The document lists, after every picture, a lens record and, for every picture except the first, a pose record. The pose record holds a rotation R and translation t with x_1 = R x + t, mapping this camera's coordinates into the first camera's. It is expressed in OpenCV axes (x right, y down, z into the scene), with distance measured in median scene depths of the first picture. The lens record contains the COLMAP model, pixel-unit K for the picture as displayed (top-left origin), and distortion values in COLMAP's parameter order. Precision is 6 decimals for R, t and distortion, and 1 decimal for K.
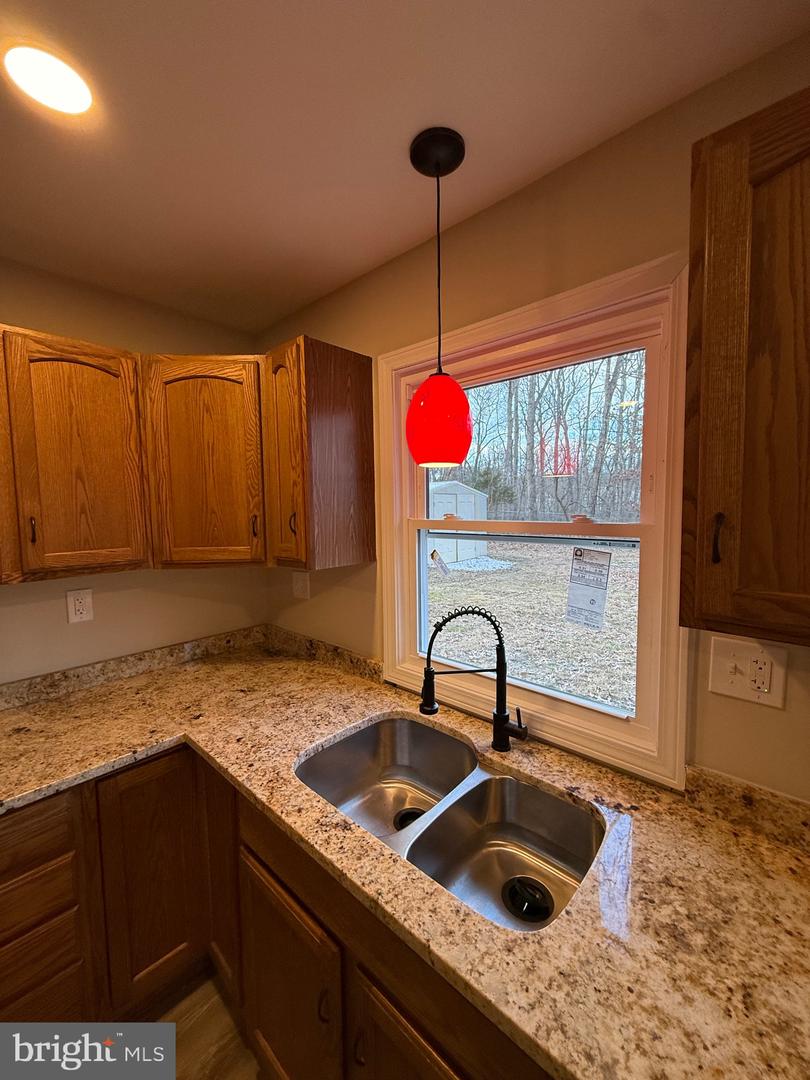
lens RADIAL K [[430.7, 0, 409.7], [0, 430.7, 534.4], [0, 0, 1]] dist [-0.004656, -0.000121]
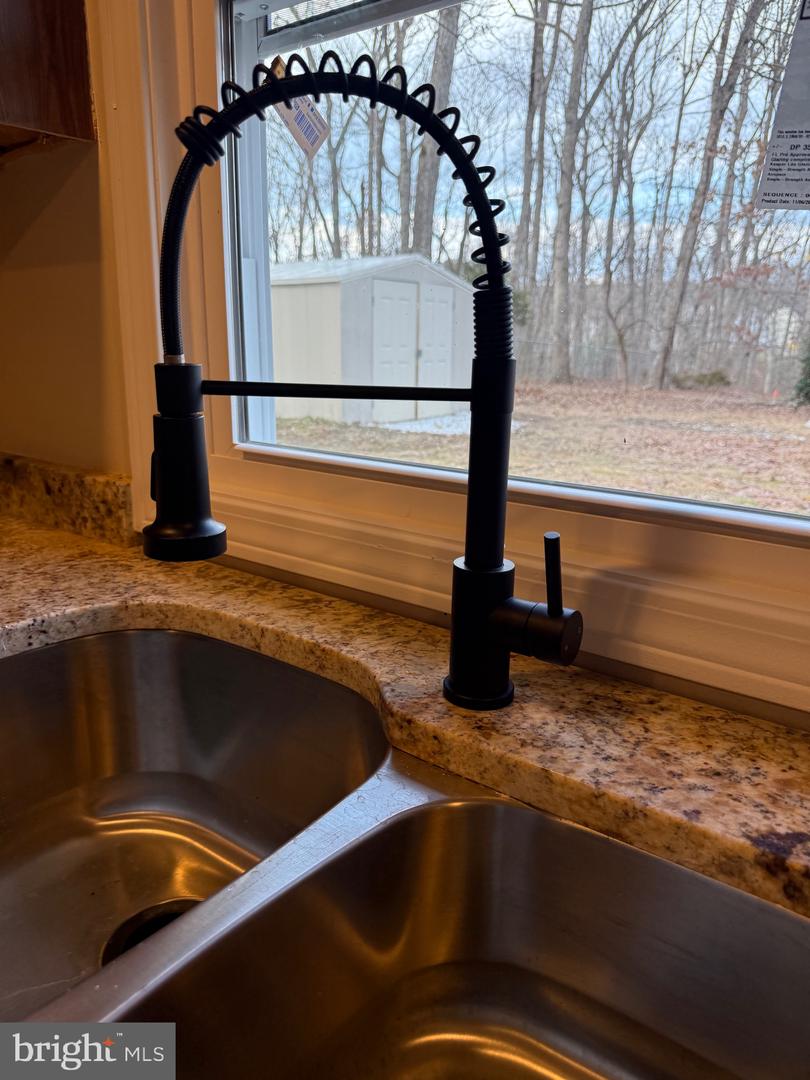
lens RADIAL K [[765.1, 0, 402.5], [0, 765.1, 544.2], [0, 0, 1]] dist [0.022037, -0.025914]
pose [[0.996343, 0.002153, 0.085411, 0.111703], [-0.018579, 0.981221, 0.191991, 0.280688], [-0.083393, -0.192875, 0.977673, 0.501244]]
